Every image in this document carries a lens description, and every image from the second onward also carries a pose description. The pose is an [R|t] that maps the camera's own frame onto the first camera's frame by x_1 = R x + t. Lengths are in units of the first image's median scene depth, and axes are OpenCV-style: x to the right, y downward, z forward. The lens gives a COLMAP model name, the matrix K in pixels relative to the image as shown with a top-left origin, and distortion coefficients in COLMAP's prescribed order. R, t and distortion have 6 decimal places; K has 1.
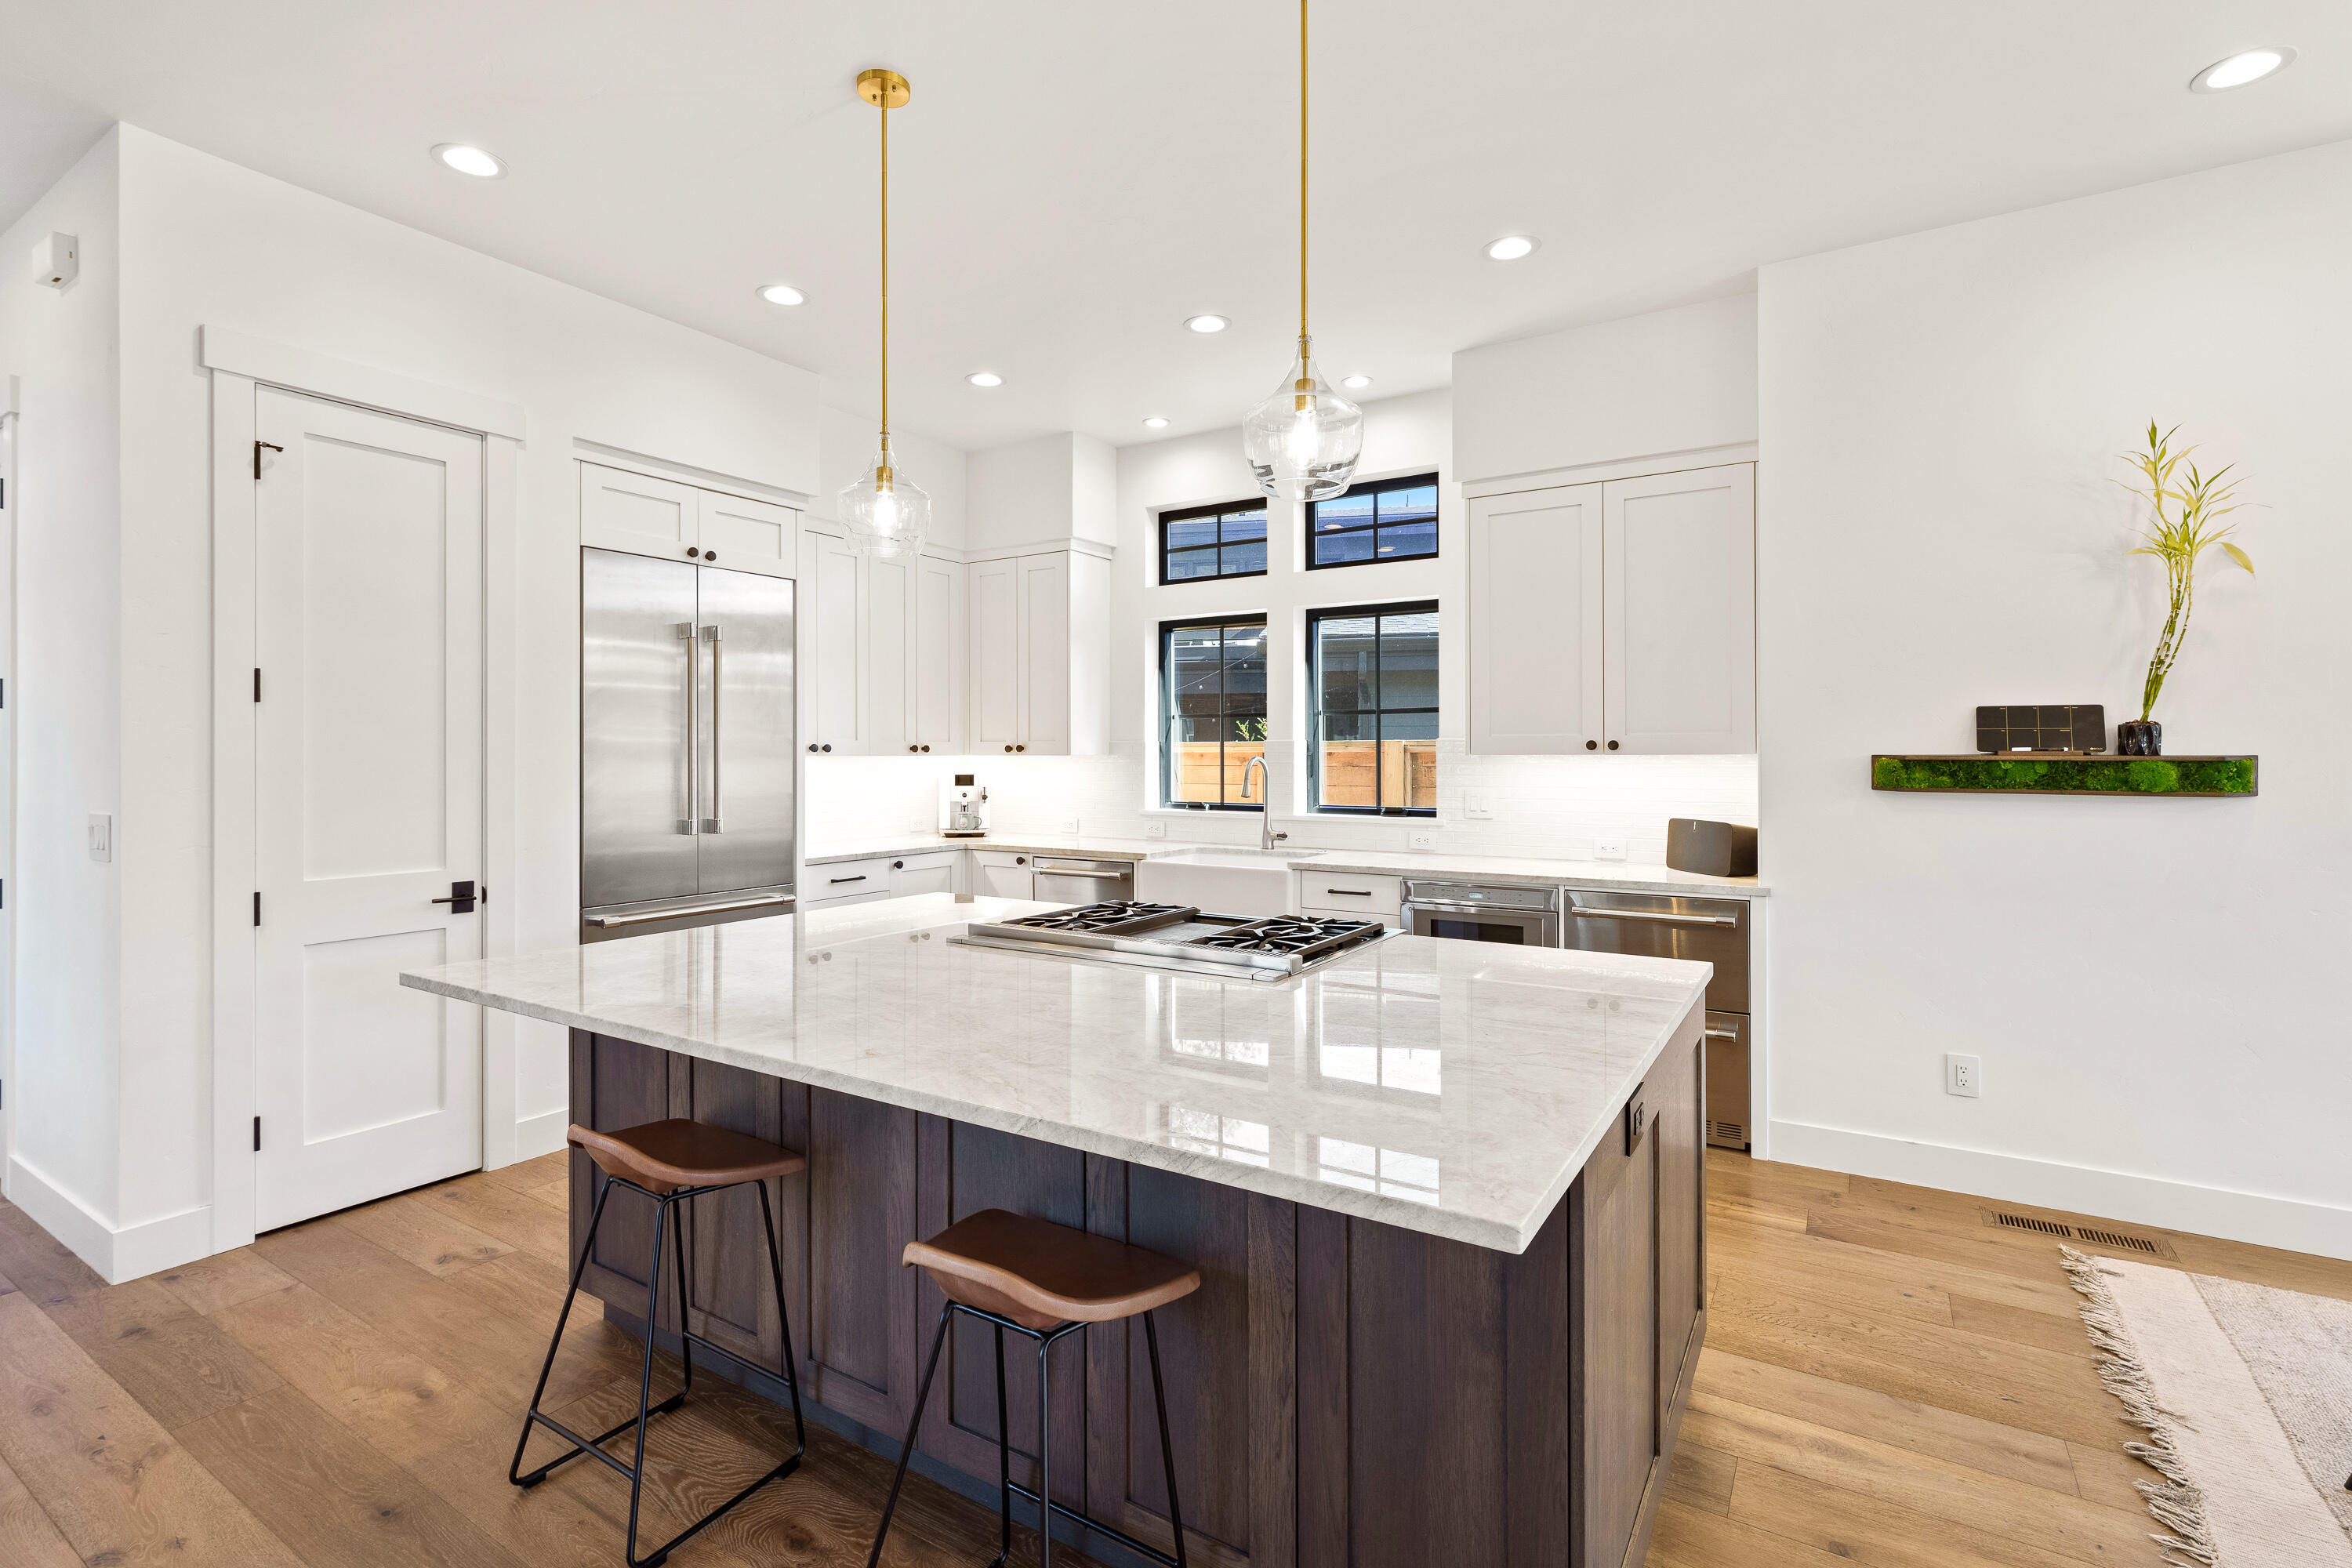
lens RADIAL K [[1090.1, 0, 1163.8], [0, 1090.1, 755.4], [0, 0, 1]] dist [-0.002177, 0.001835]
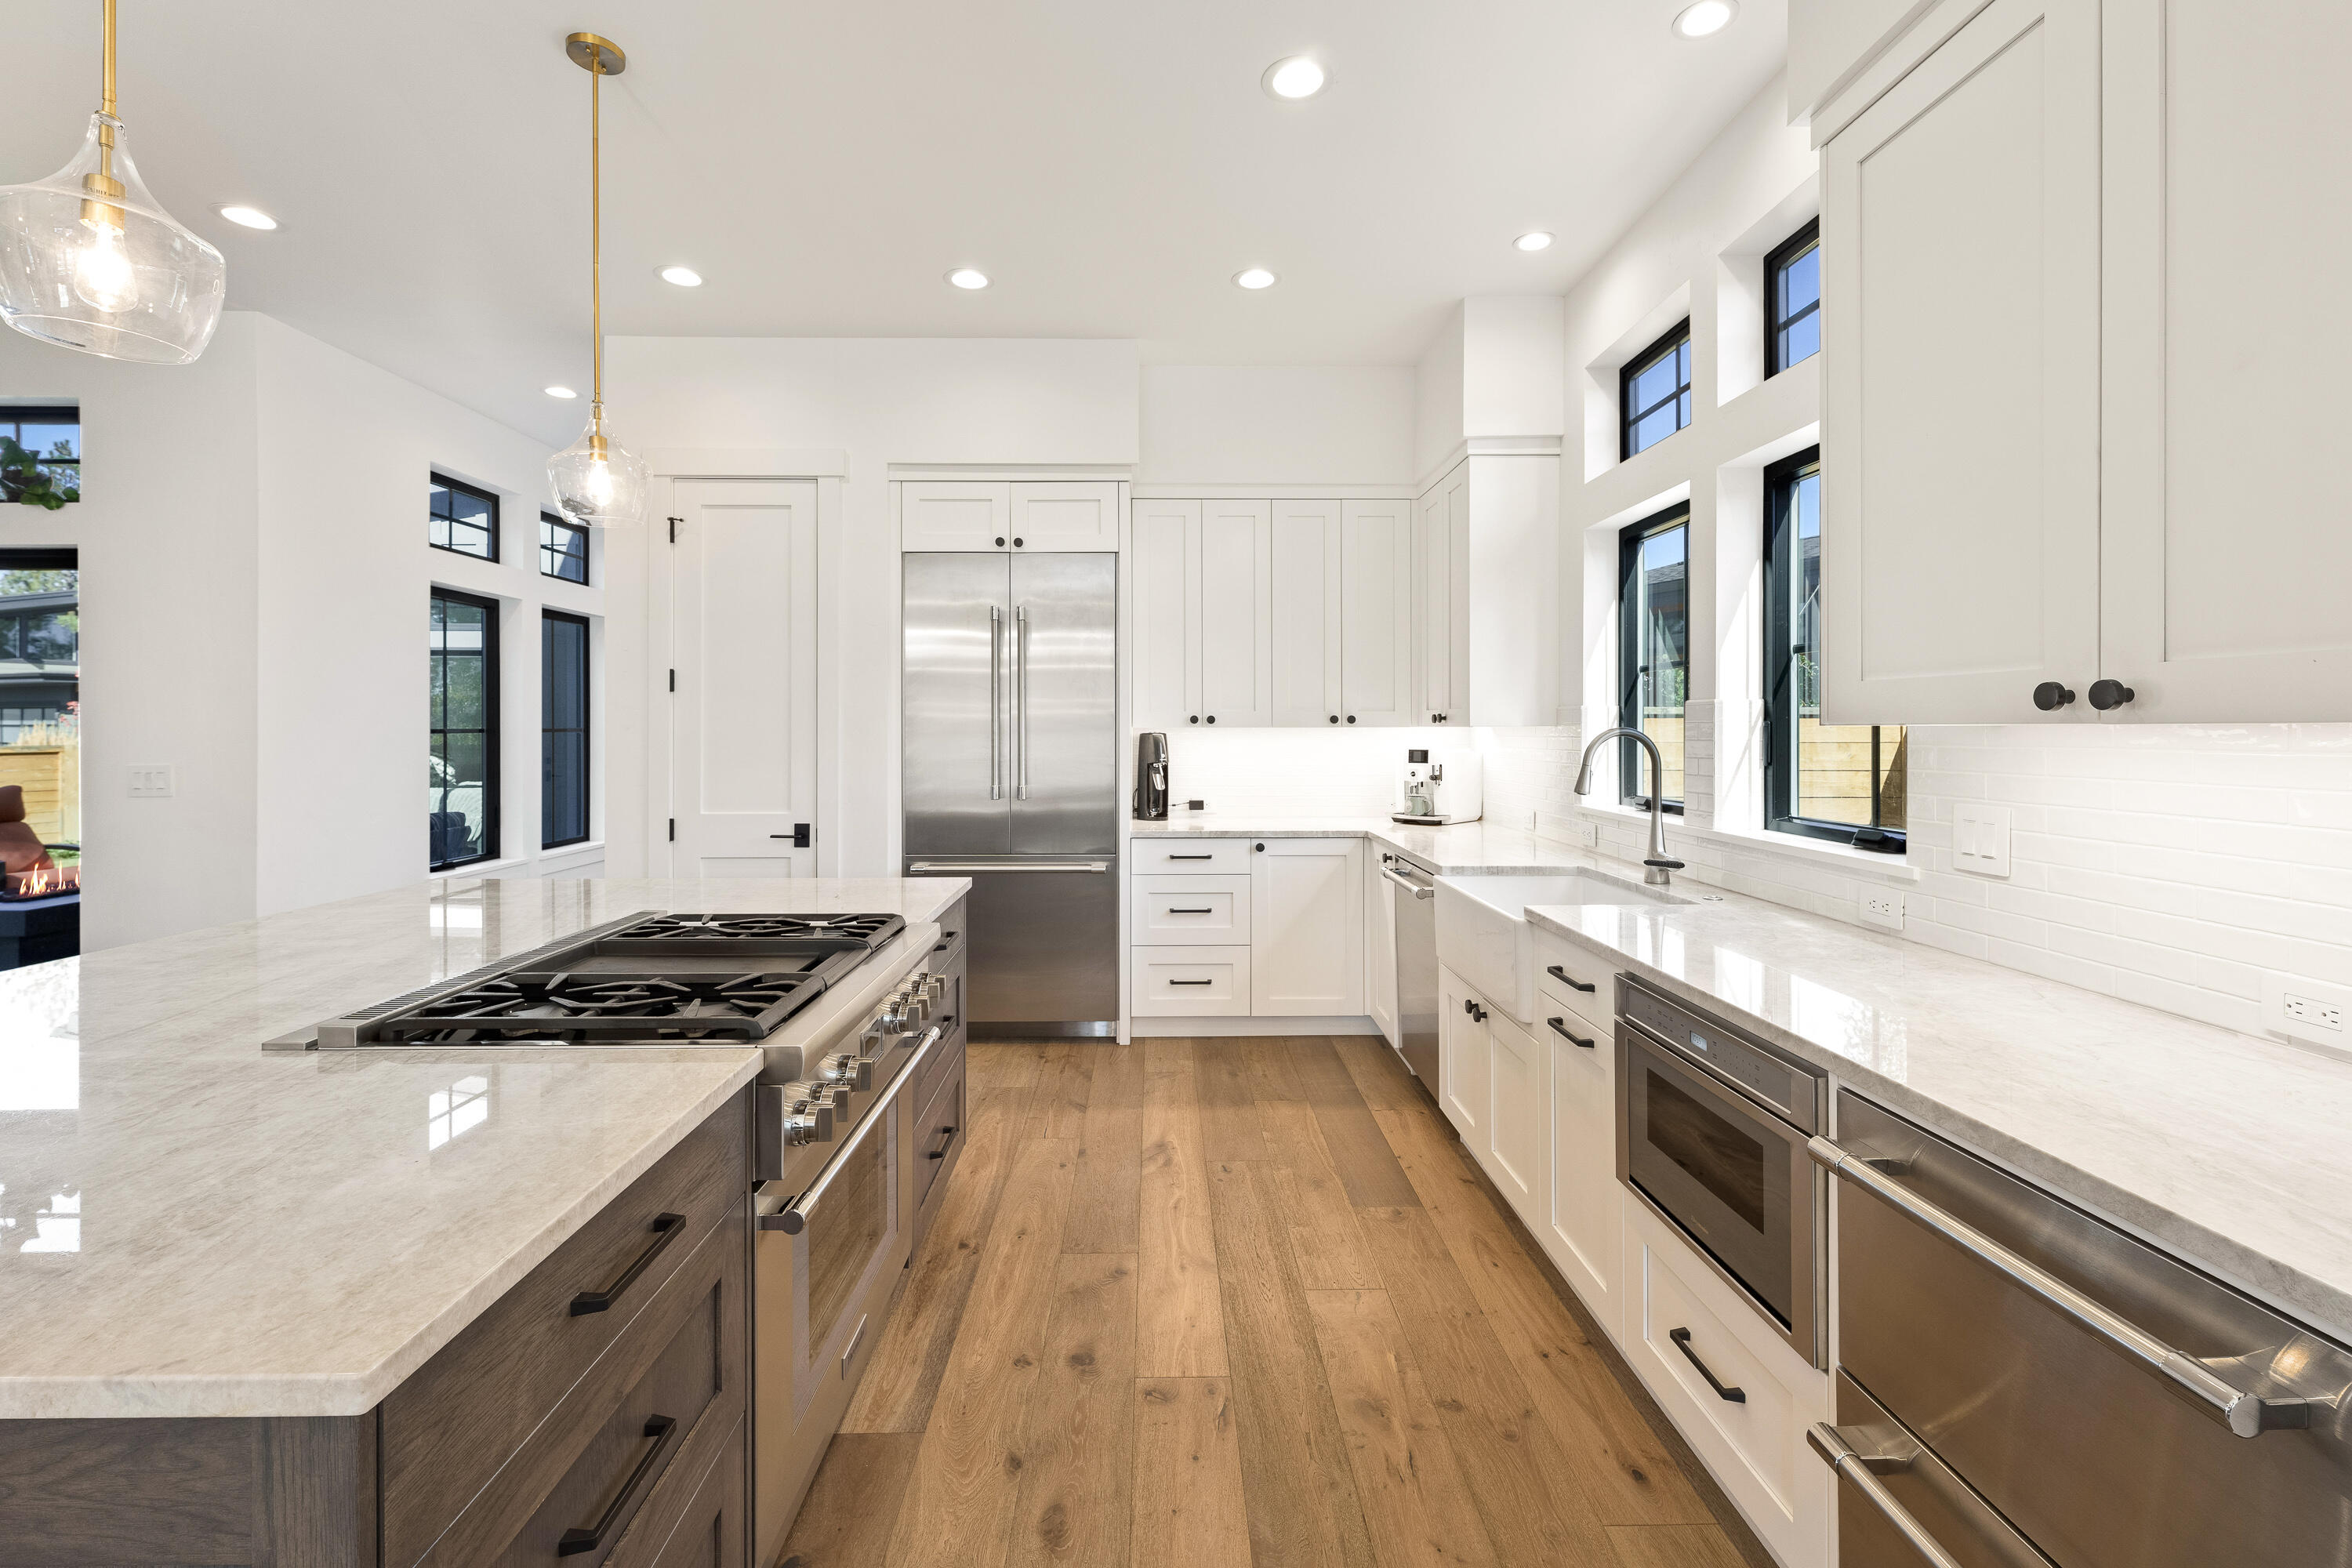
lens RADIAL K [[996.7, 0, 1165.7], [0, 996.7, 739.4], [0, 0, 1]] dist [-0.001128, -0.000397]
pose [[0.552811, 0.009517, -0.833253, 0.403029], [0.000377, 0.999932, 0.011671, 0.000372], [0.833307, -0.006766, 0.552769, 0.473268]]
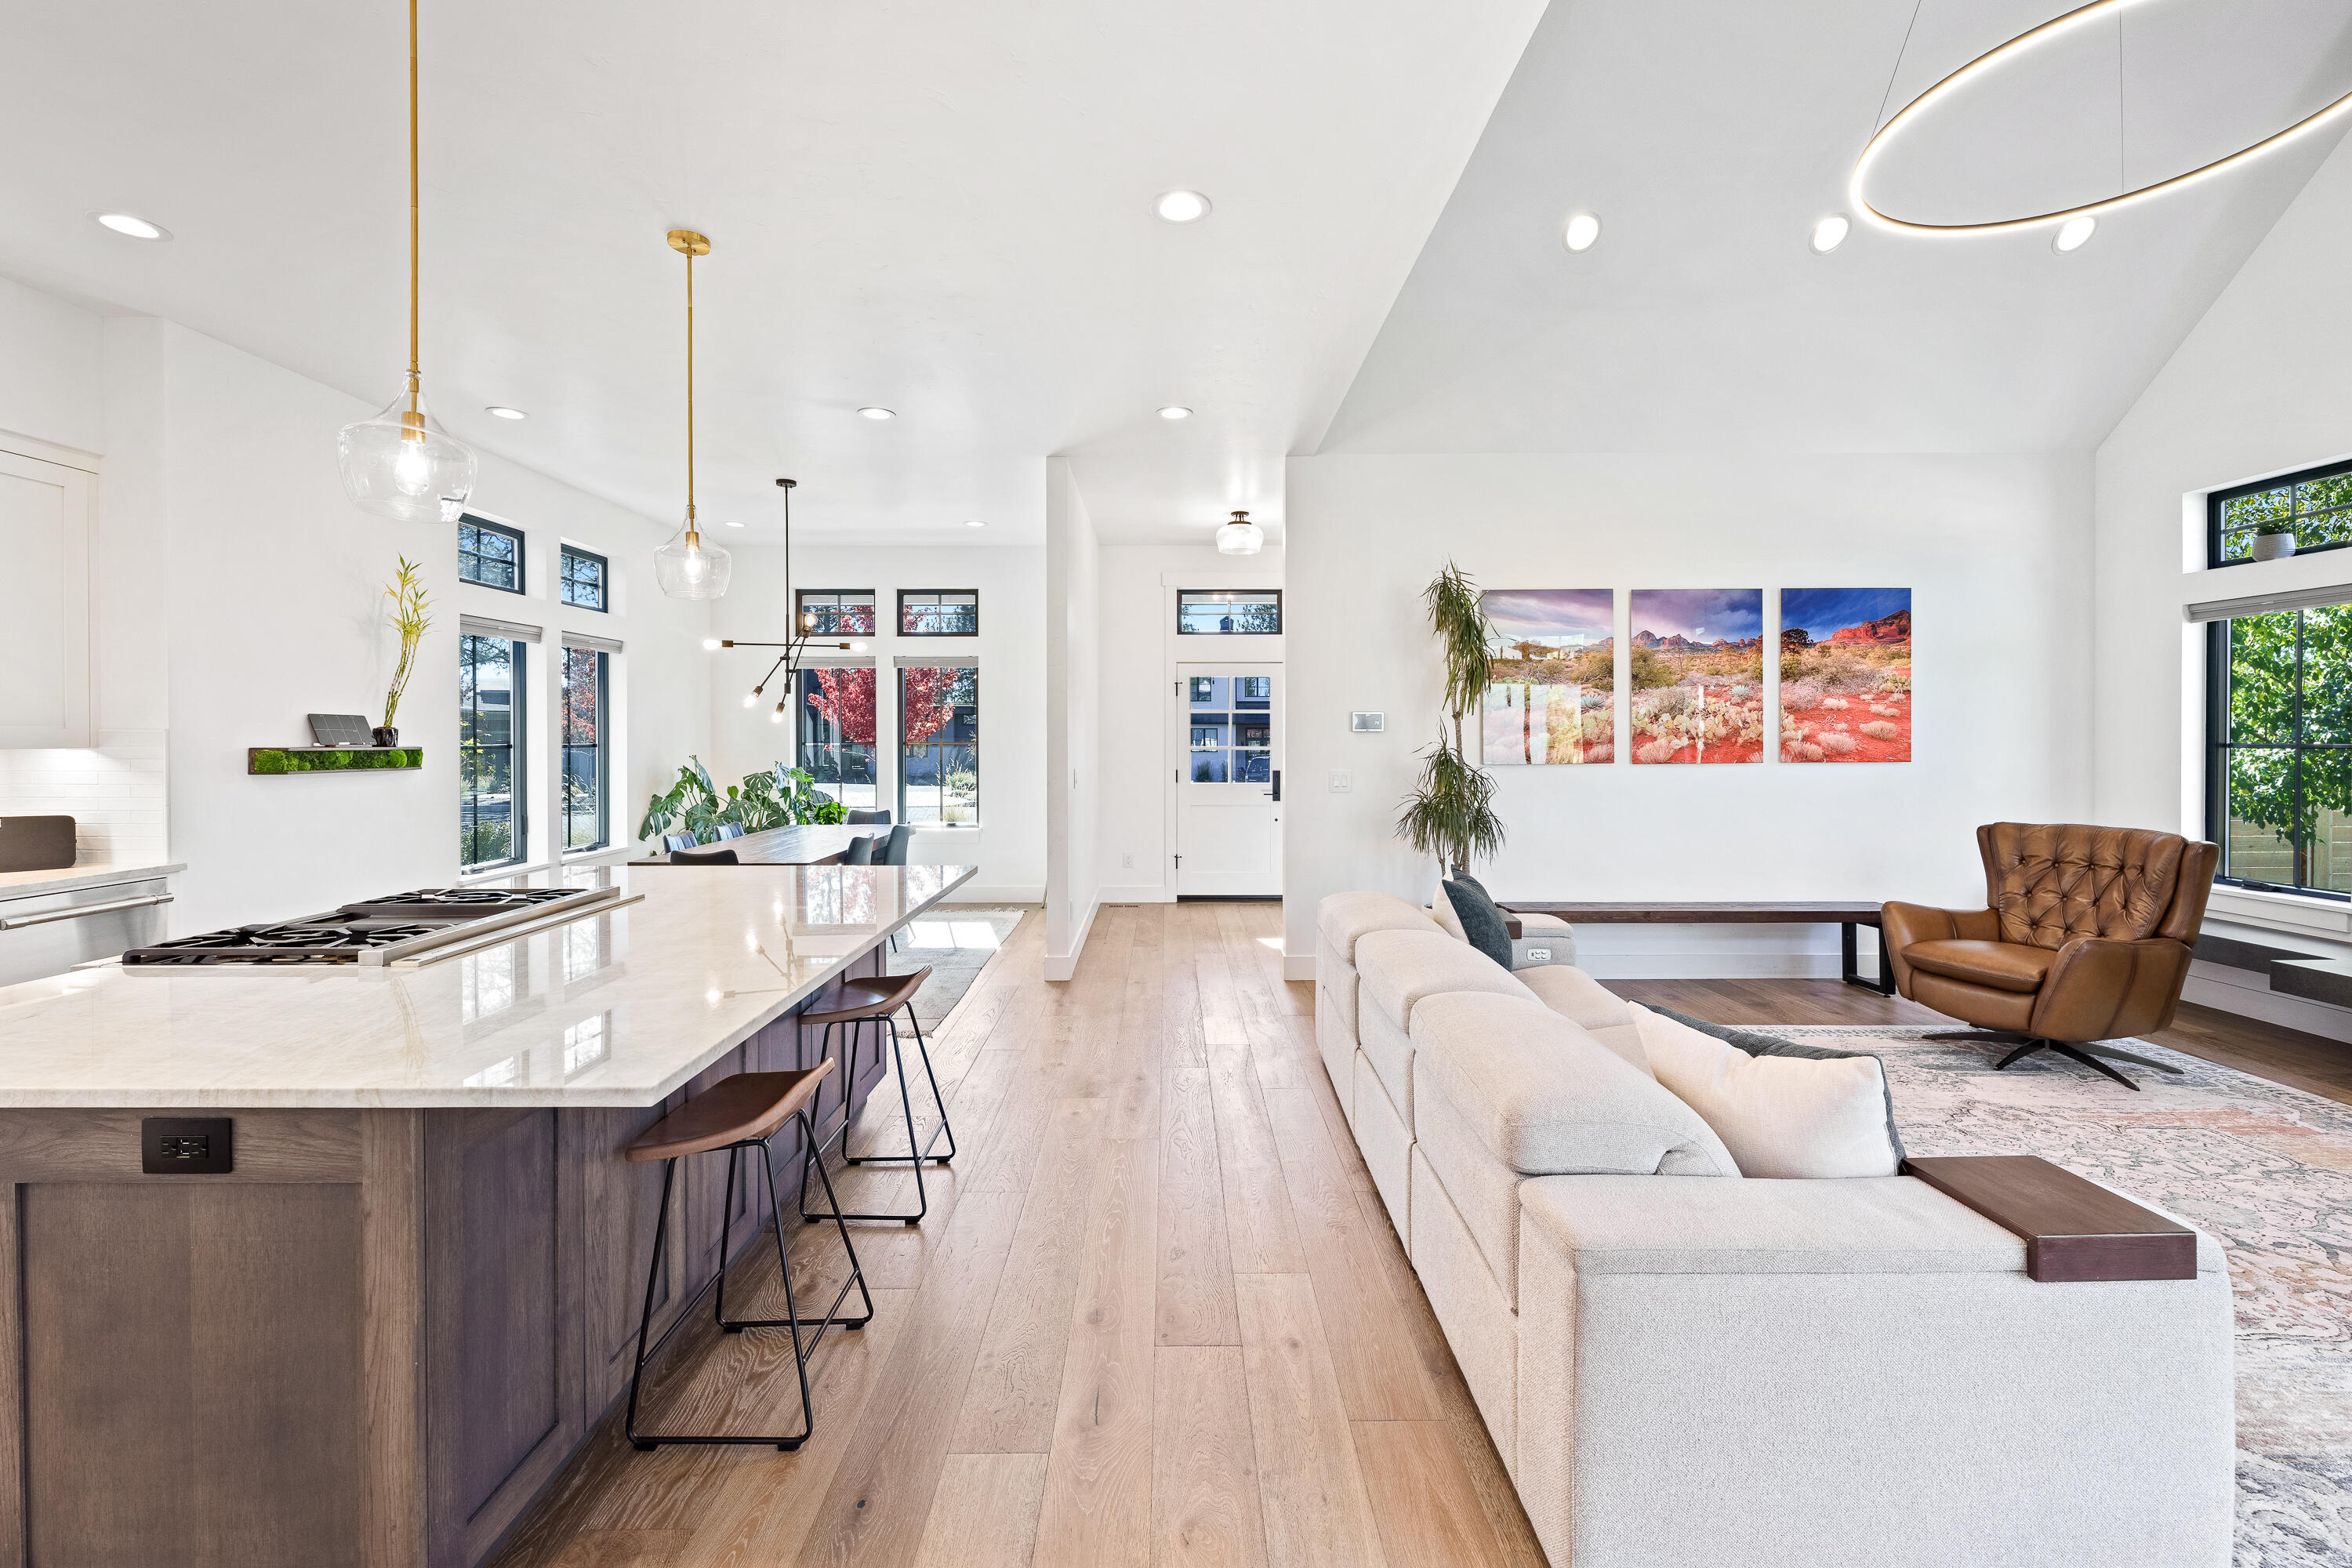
lens RADIAL K [[968.4, 0, 1141.5], [0, 968.4, 738.9], [0, 0, 1]] dist [-0.000908, 0.001236]
pose [[-0.524271, -0.000456, 0.851551, -0.612070], [0.001516, 0.999998, 0.001468, -0.007502], [-0.851550, 0.002061, -0.524269, 0.465670]]
